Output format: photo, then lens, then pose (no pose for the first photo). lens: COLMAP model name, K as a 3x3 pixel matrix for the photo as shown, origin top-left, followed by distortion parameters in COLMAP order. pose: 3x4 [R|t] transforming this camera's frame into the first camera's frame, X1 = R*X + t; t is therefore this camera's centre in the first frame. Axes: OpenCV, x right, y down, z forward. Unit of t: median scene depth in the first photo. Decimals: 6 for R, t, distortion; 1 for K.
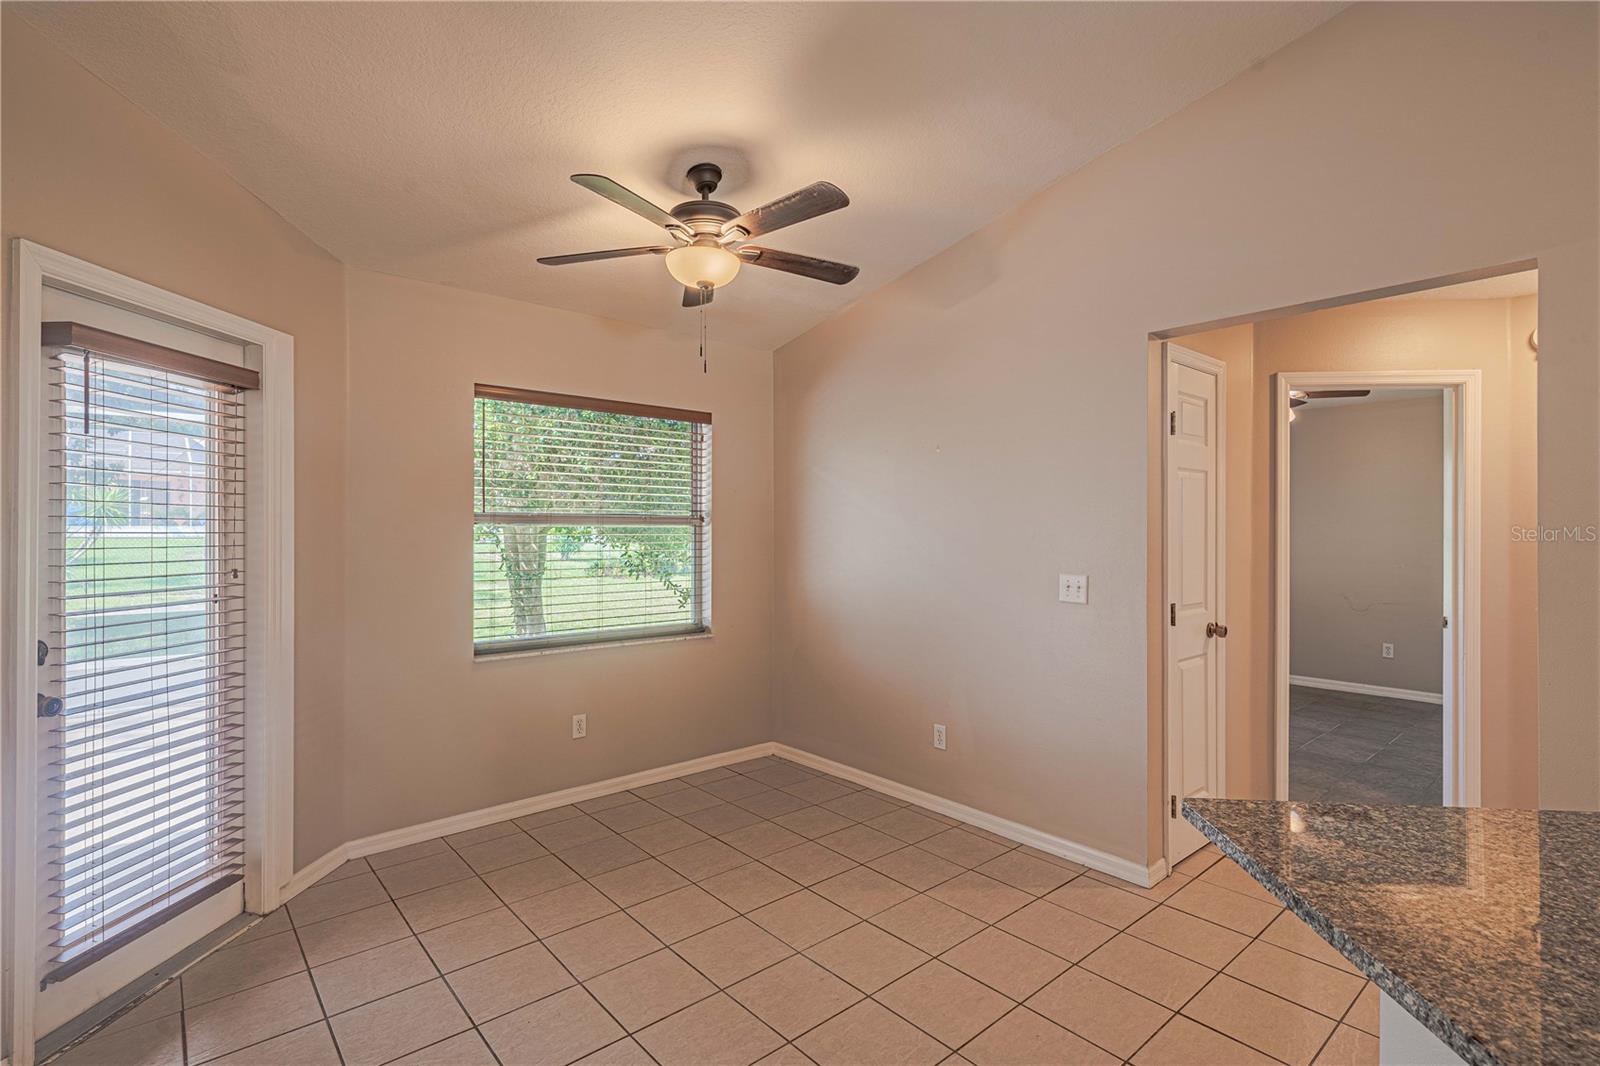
lens RADIAL K [[740.9, 0, 785.8], [0, 740.9, 533.8], [0, 0, 1]] dist [0.002729, 0.000740]
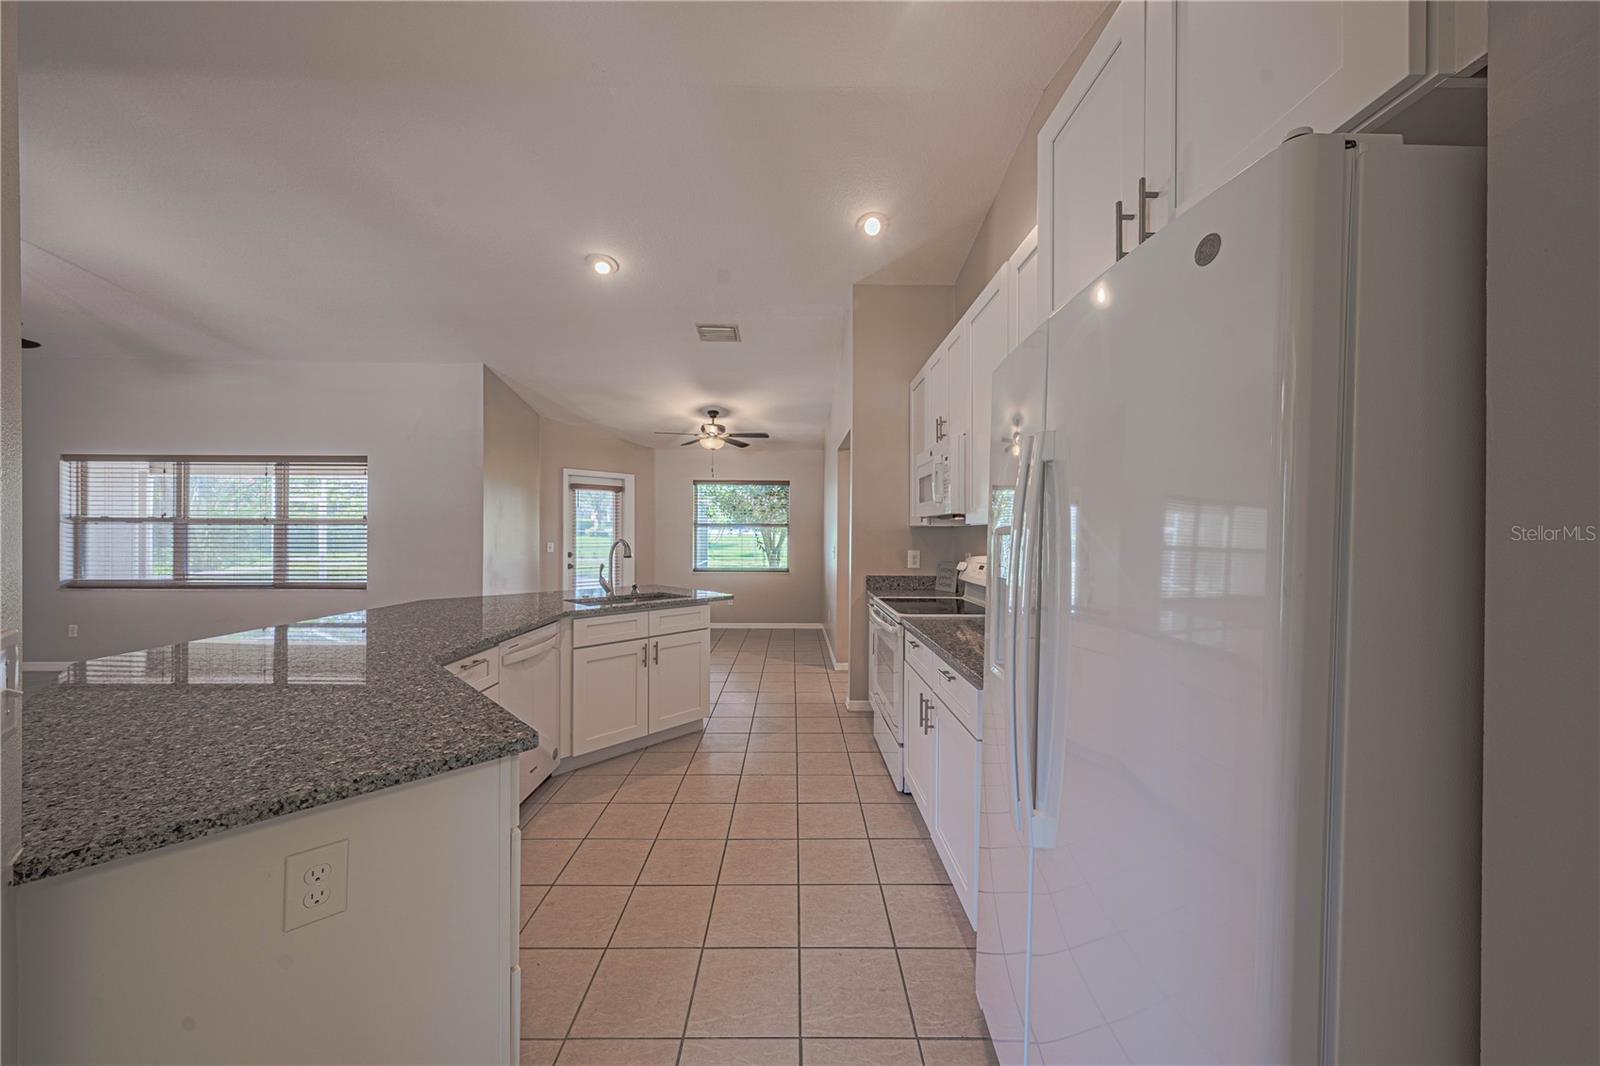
lens RADIAL K [[543.5, 0, 800.2], [0, 543.5, 529.6], [0, 0, 1]] dist [0.004046, -0.000356]
pose [[0.766172, -0.003751, -0.642625, 1.272260], [-0.002844, 0.999953, -0.009227, 0.014456], [0.642630, 0.008897, 0.766125, -0.387198]]
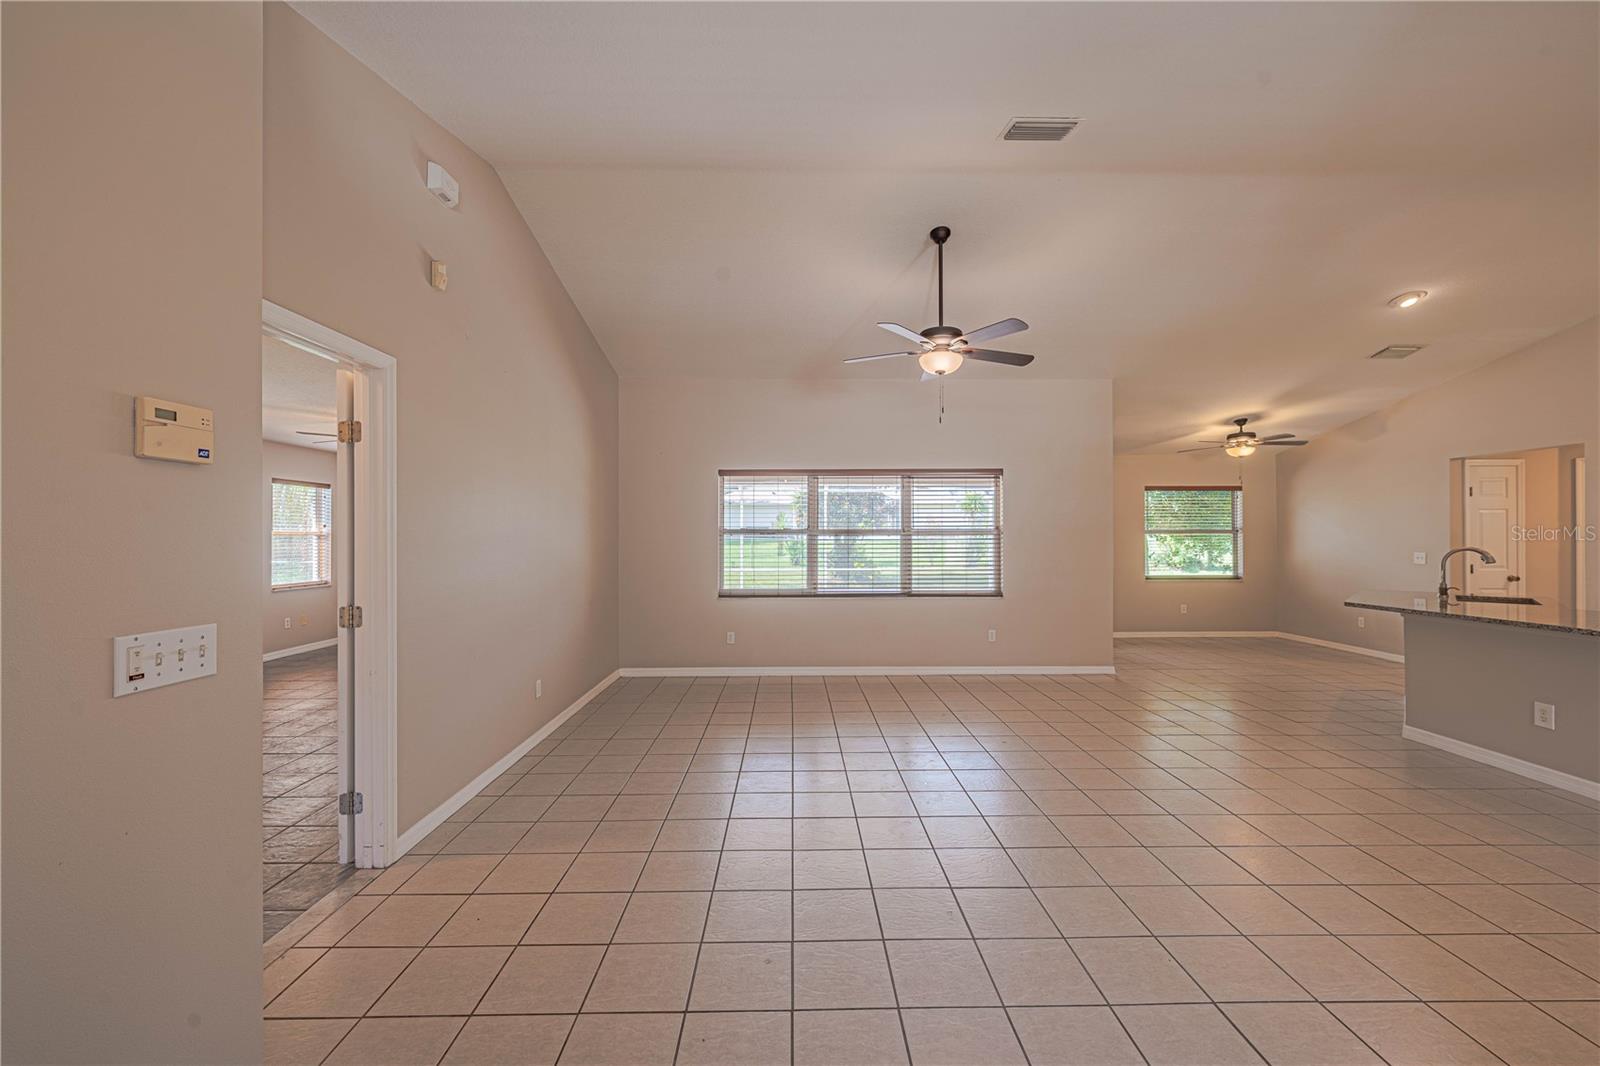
lens RADIAL K [[624.3, 0, 788.7], [0, 624.3, 531.1], [0, 0, 1]] dist [-0.000033, 0.000227]
pose [[0.758594, -0.011263, -0.651467, 0.118622], [0.003366, 0.999905, -0.013368, 0.002222], [0.651555, 0.007948, 0.758559, -1.740287]]
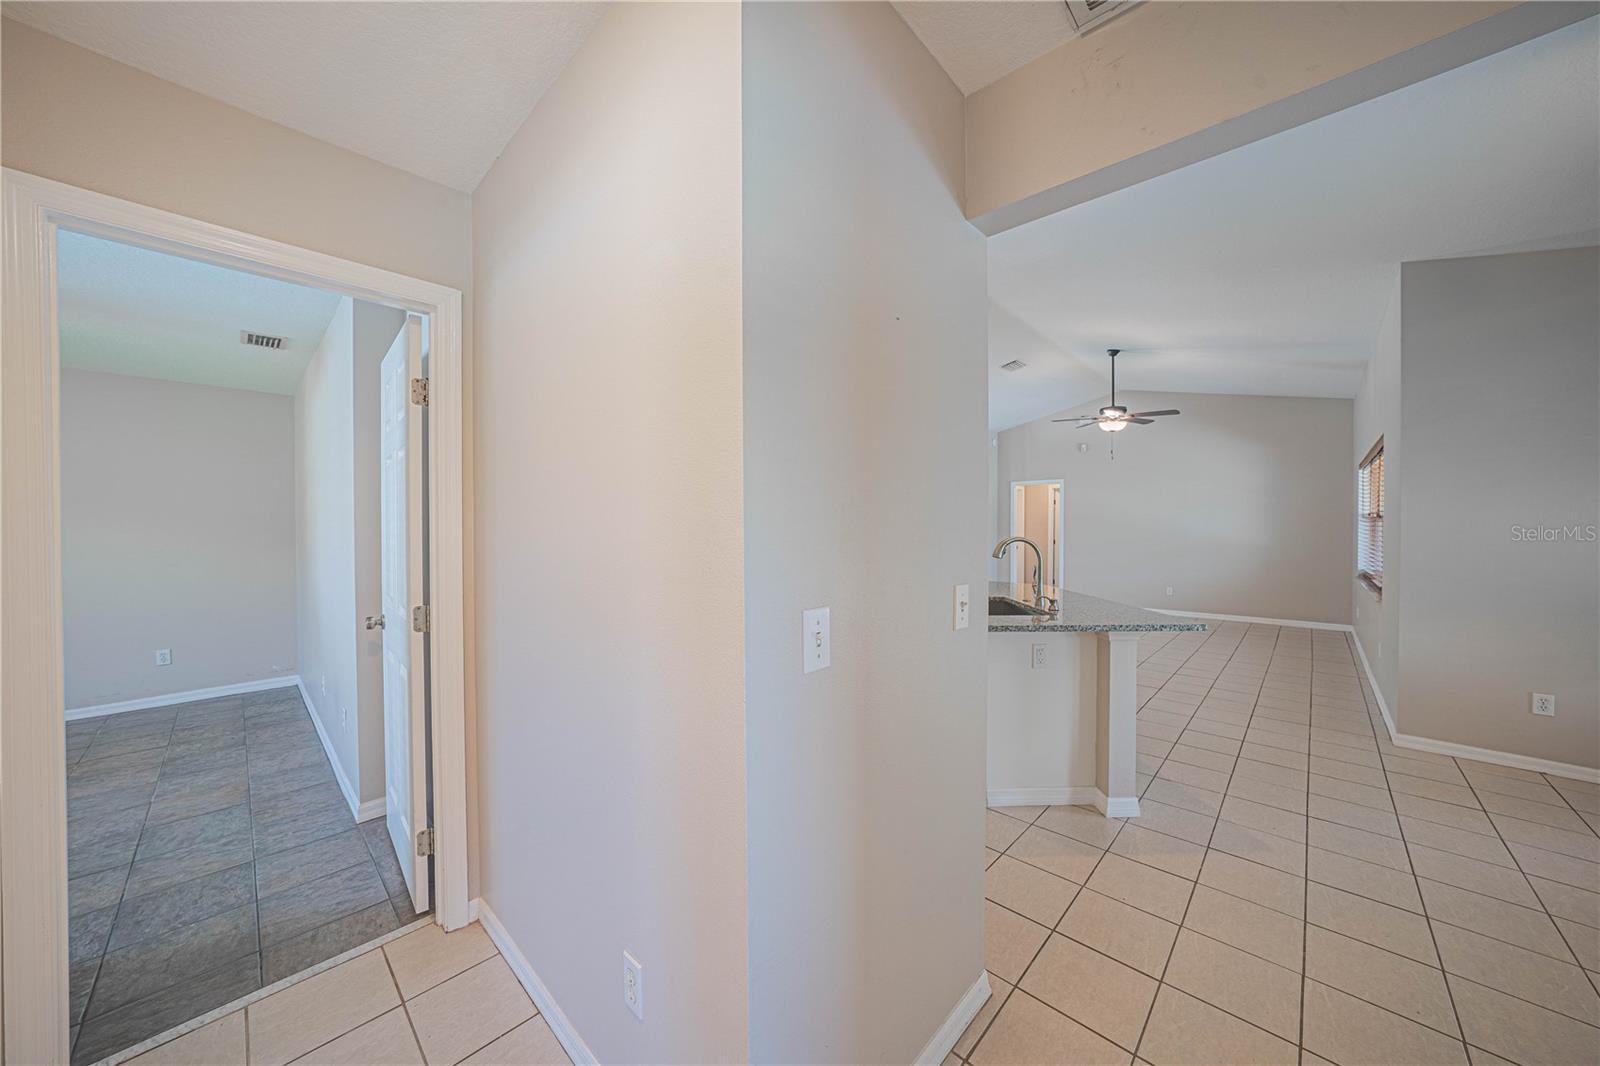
lens RADIAL K [[543.5, 0, 811.3], [0, 543.5, 532.5], [0, 0, 1]] dist [0.004046, -0.000356]
pose [[-0.993226, -0.001690, -0.116185, 0.773474], [-0.003311, 0.999900, 0.013761, 0.005715], [0.116151, 0.014052, -0.993132, 0.990047]]
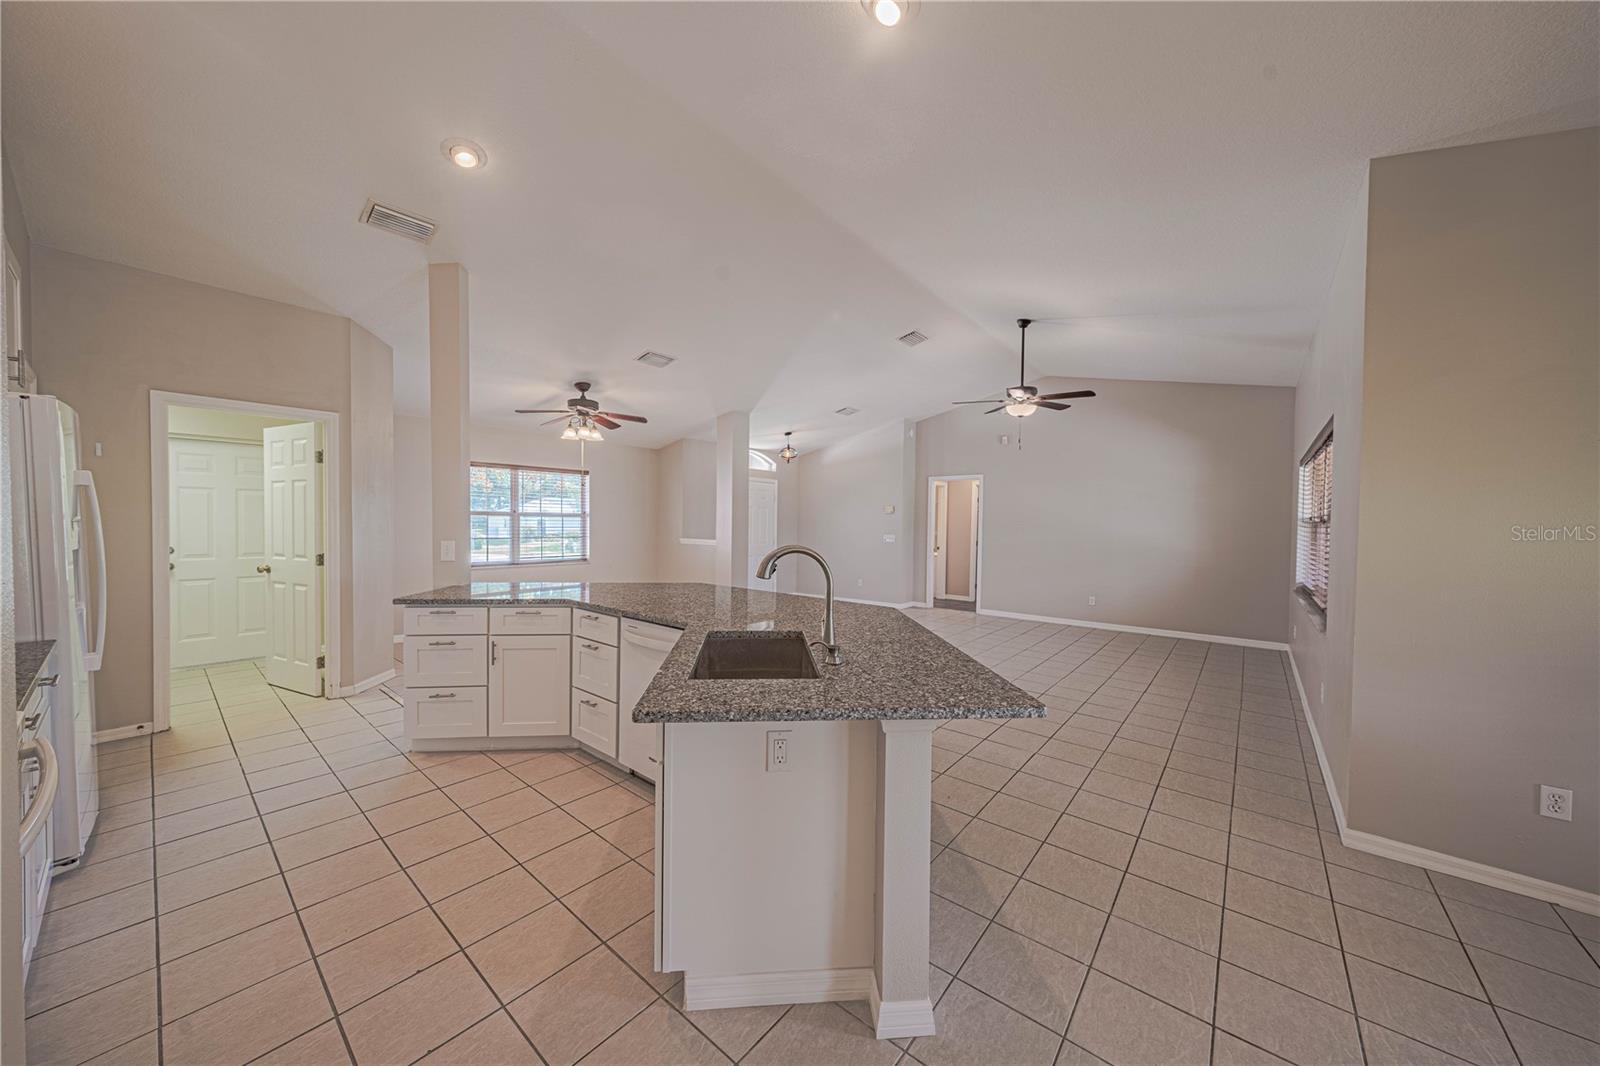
lens RADIAL K [[543.5, 0, 790.8], [0, 543.5, 530.5], [0, 0, 1]] dist [0.004046, -0.000356]
pose [[-0.987652, -0.015815, -0.155864, 0.448418], [-0.018866, 0.999658, 0.018113, -0.003122], [0.155525, 0.020830, -0.987612, 0.728277]]
